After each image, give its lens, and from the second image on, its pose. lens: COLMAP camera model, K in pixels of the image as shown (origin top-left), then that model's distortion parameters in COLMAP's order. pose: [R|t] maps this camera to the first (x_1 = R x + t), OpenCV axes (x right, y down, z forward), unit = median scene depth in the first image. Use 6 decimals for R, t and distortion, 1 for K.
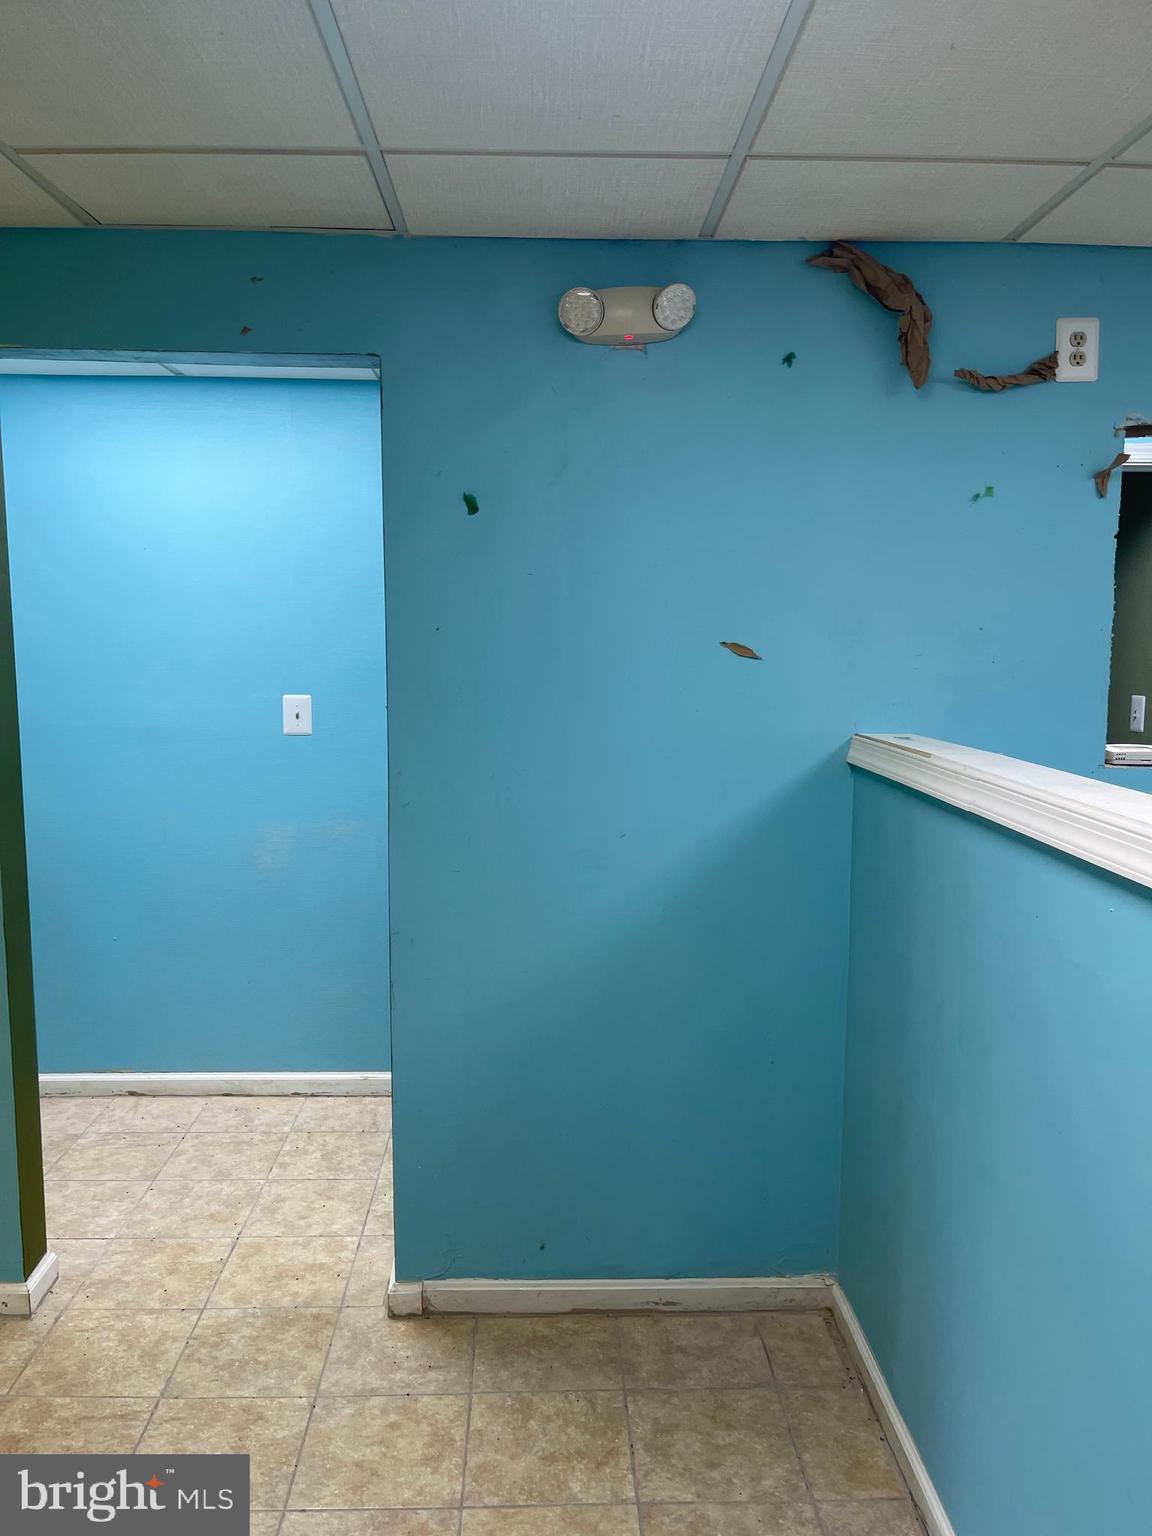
lens RADIAL K [[1163.5, 0, 576.0], [0, 1163.5, 768.0], [0, 0, 1]] dist [-0.000902, -0.028257]
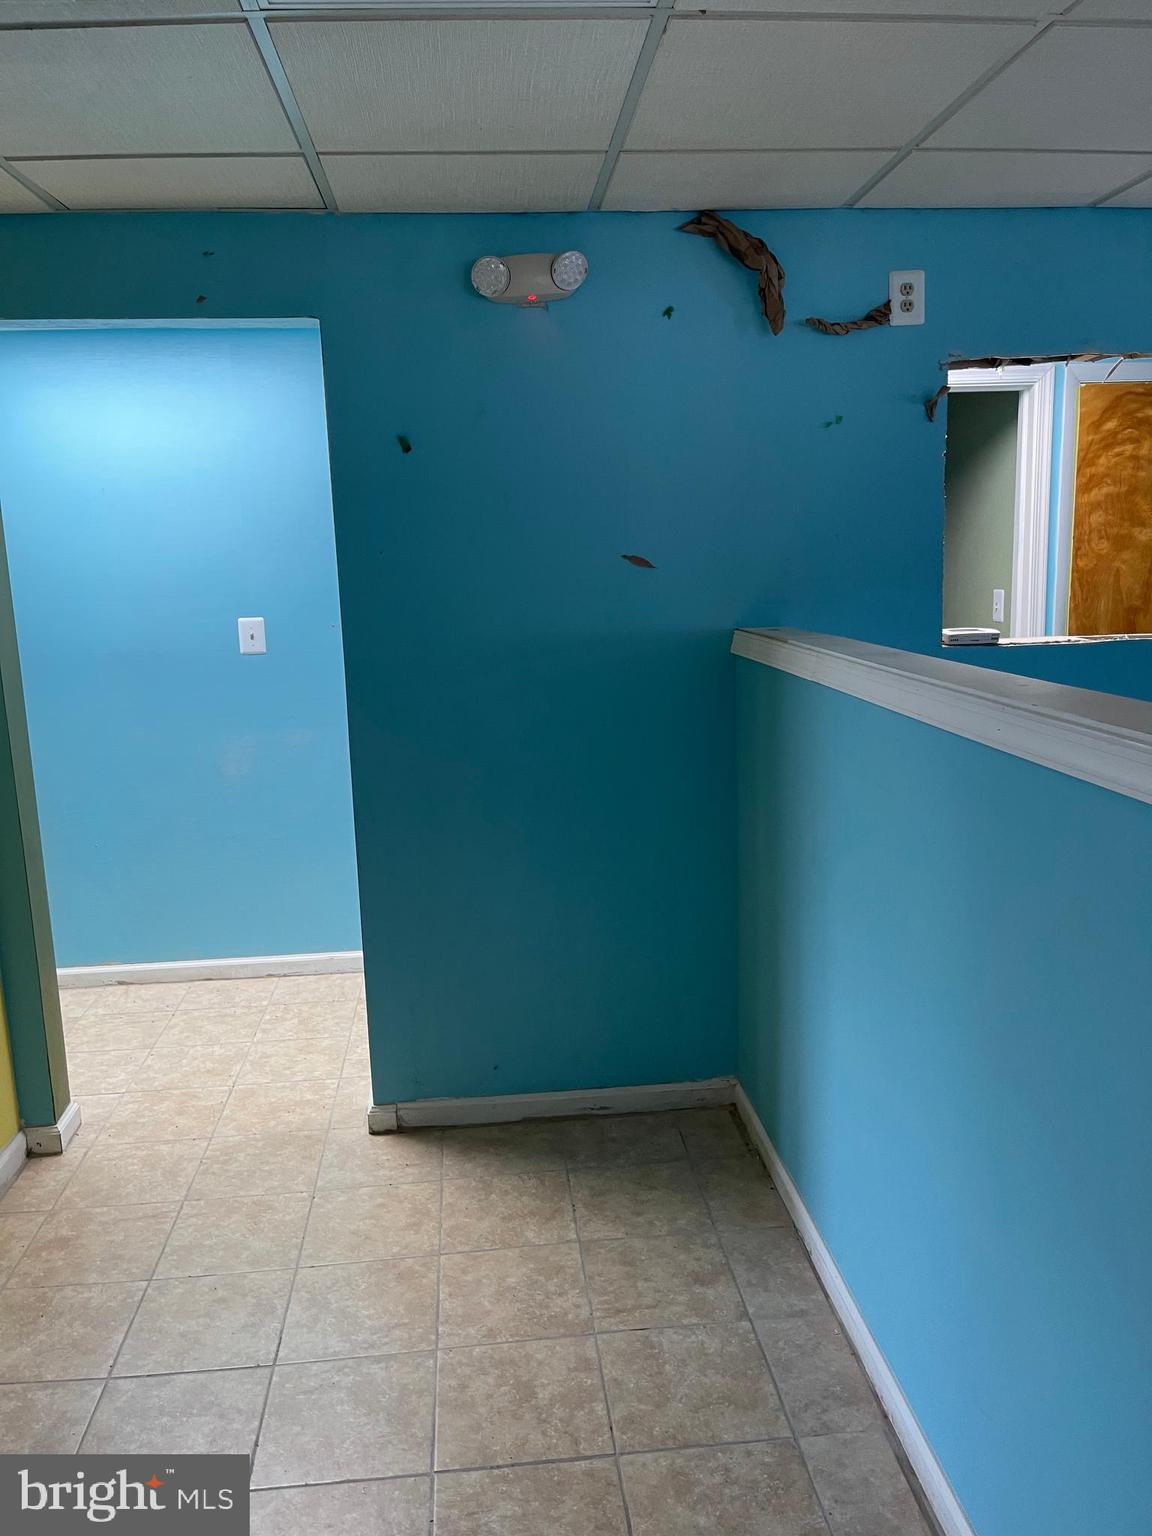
lens RADIAL K [[1179.8, 0, 580.3], [0, 1179.8, 758.3], [0, 0, 1]] dist [0.001072, 0.003351]
pose [[0.997363, -0.046035, 0.056105, 0.005586], [0.042705, 0.997335, 0.059160, 0.026751], [-0.058679, -0.056608, 0.996671, -0.220639]]
